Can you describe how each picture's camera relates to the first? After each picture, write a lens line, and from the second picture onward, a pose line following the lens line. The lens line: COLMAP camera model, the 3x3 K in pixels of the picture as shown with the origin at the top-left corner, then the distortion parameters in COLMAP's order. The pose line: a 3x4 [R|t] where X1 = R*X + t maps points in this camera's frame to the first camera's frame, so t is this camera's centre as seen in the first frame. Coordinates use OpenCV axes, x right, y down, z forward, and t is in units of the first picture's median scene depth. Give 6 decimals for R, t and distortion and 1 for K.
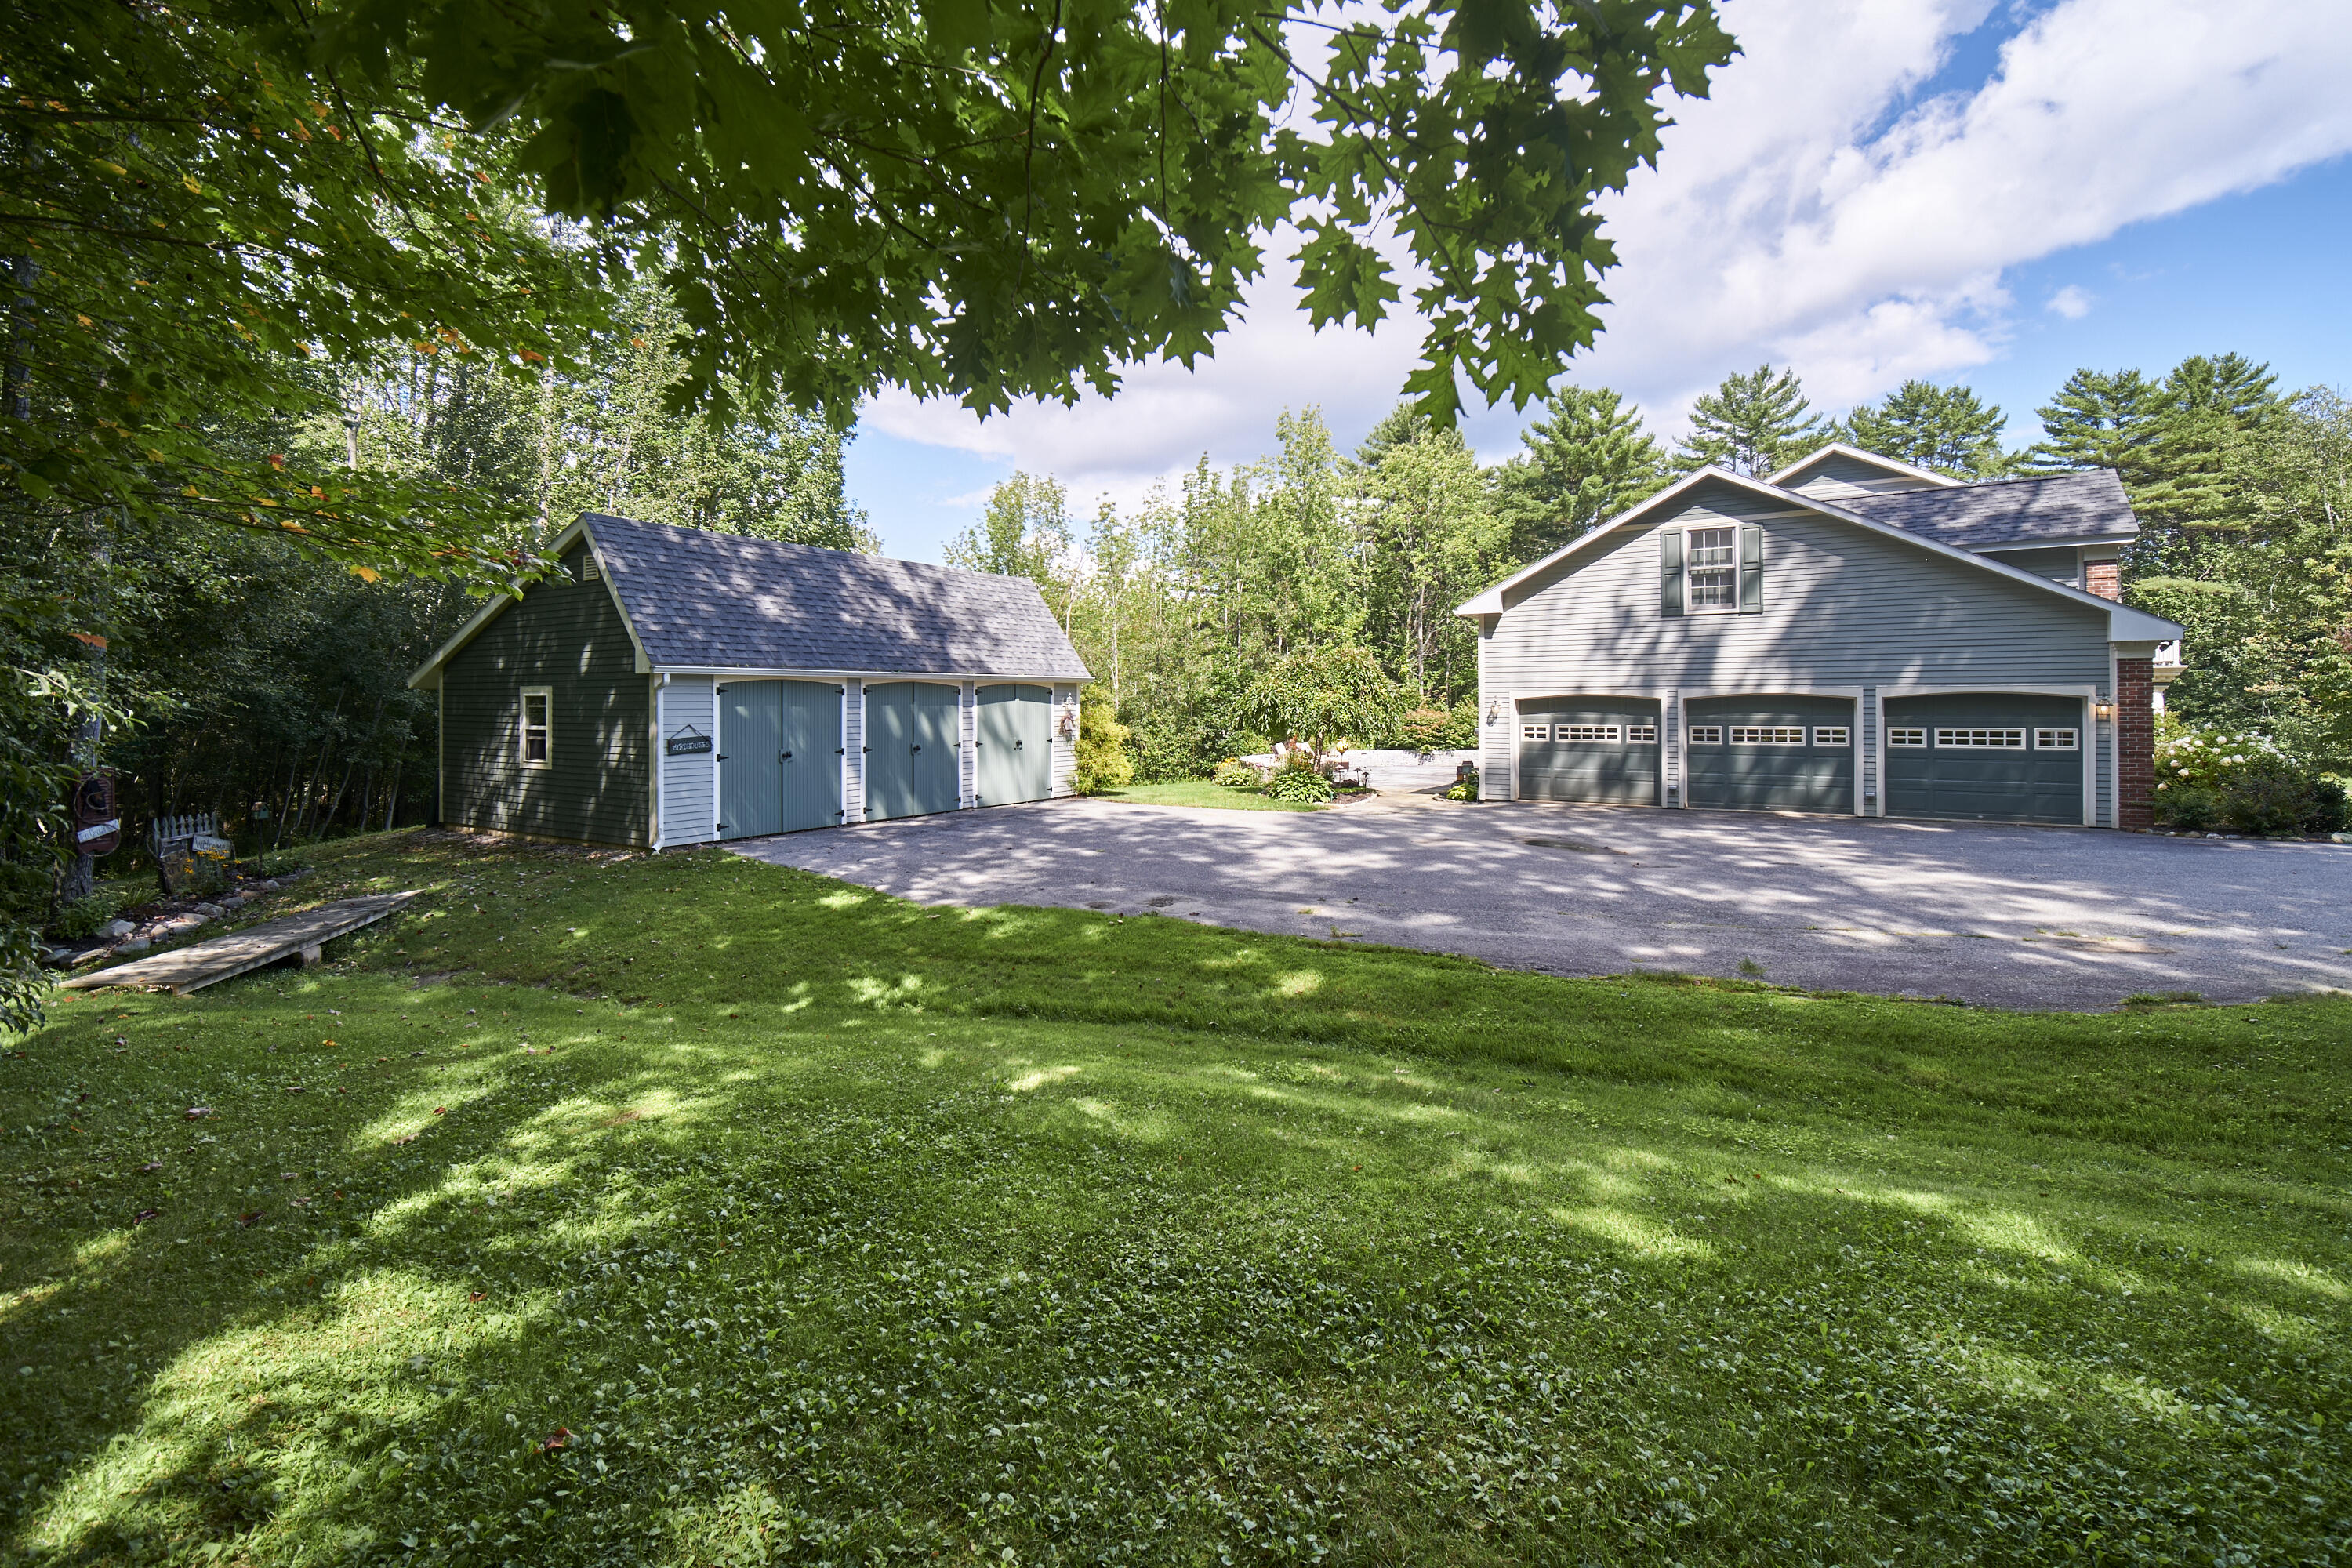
lens RADIAL K [[958.5, 0, 1175.0], [0, 958.5, 701.9], [0, 0, 1]] dist [-0.001572, -0.000286]
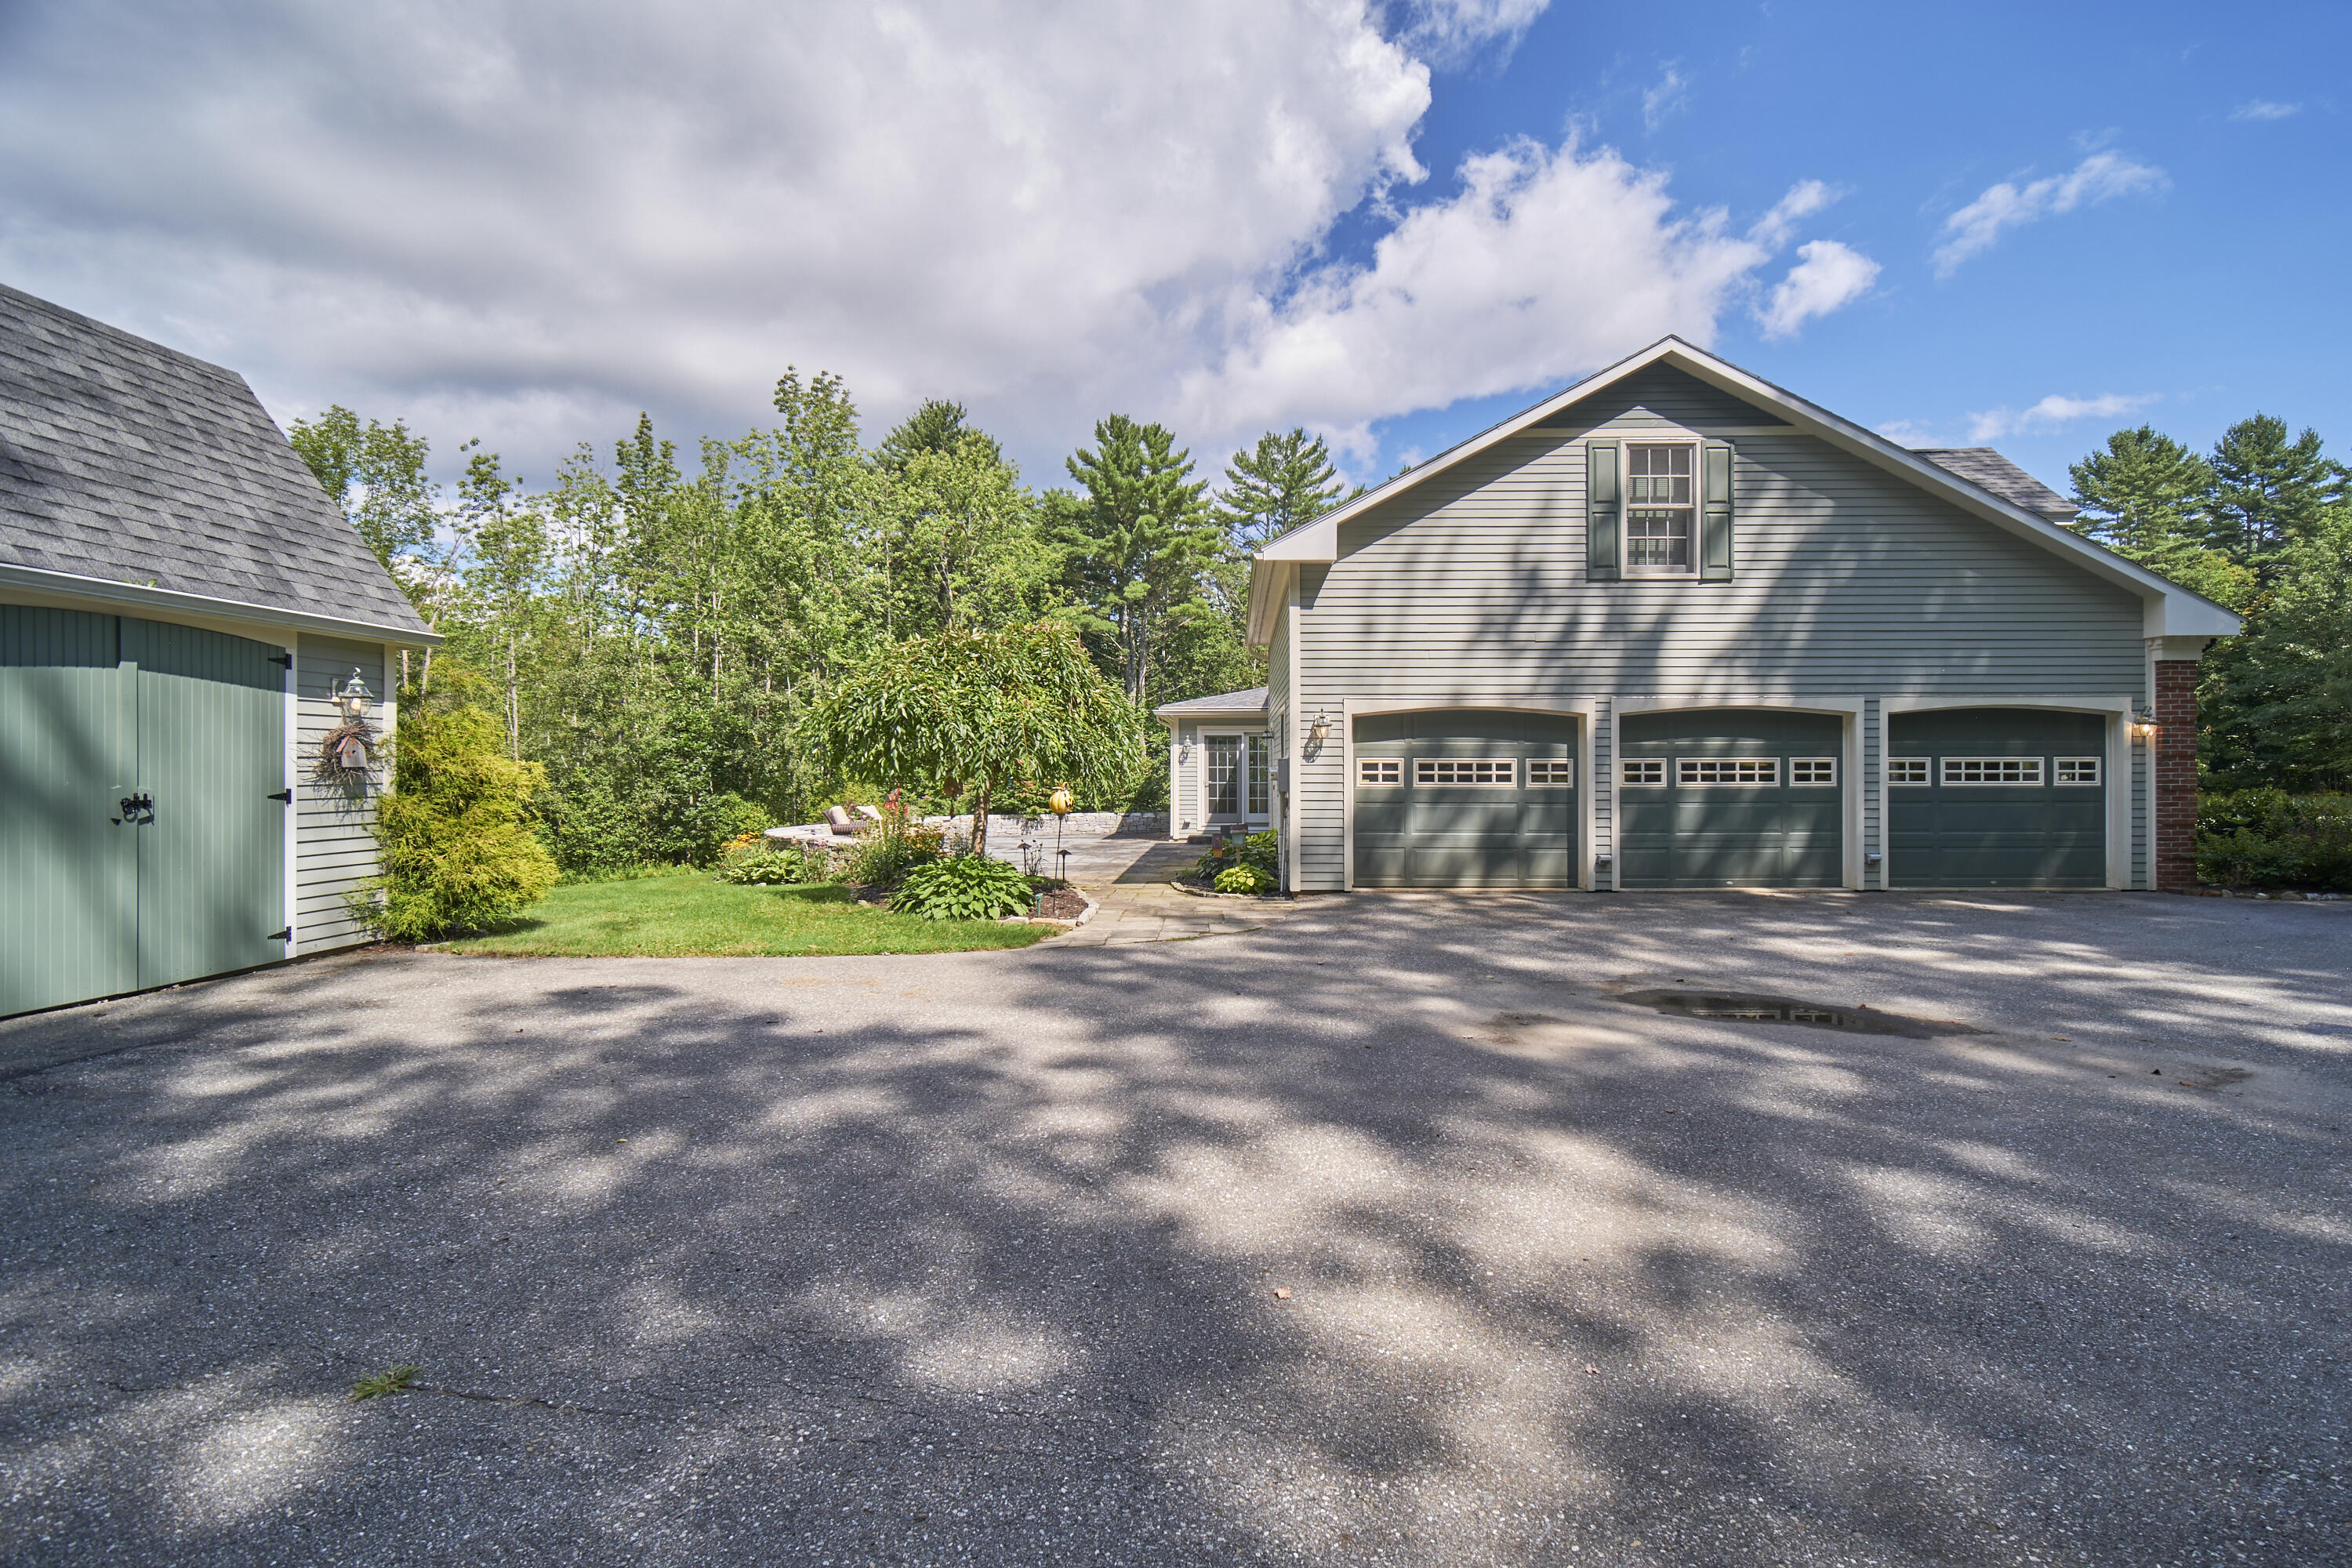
lens RADIAL K [[959.1, 0, 1182.9], [0, 959.1, 778.2], [0, 0, 1]] dist [-0.001604, -0.000396]
pose [[0.855329, -0.000165, 0.518085, -0.031665], [-0.003261, 0.999978, 0.005702, 0.033045], [-0.518075, -0.006566, 0.855310, 0.572098]]
